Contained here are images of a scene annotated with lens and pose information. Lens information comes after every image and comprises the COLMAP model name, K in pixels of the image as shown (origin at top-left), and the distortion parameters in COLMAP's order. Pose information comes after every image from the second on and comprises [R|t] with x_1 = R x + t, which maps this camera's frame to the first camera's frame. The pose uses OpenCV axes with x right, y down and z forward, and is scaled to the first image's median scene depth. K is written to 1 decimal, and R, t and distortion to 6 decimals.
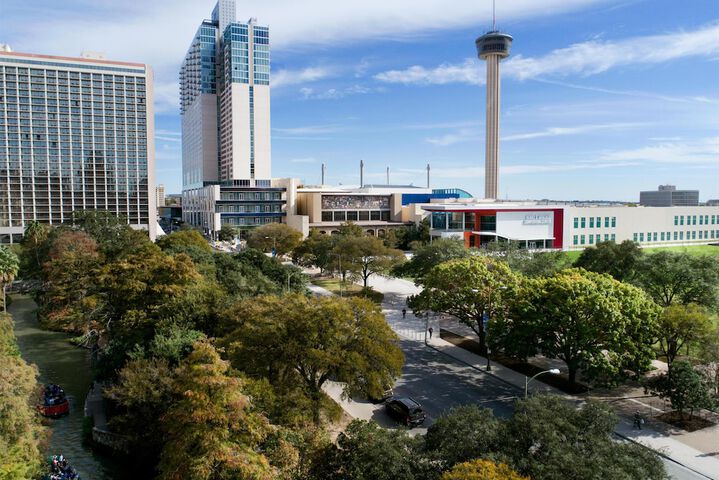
lens RADIAL K [[584.5, 0, 358.7], [0, 584.5, 239.5], [0, 0, 1]] dist [0.001946, -0.001056]
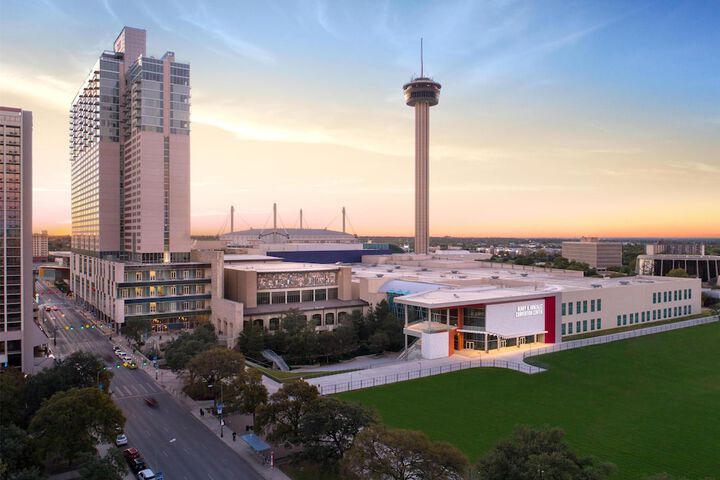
lens RADIAL K [[585.3, 0, 361.3], [0, 585.3, 239.6], [0, 0, 1]] dist [0.001946, -0.001056]
pose [[0.985479, 0.001937, 0.169787, -0.057618], [0.007917, 0.998323, -0.057341, -0.073630], [-0.169614, 0.057853, 0.983811, 0.178395]]
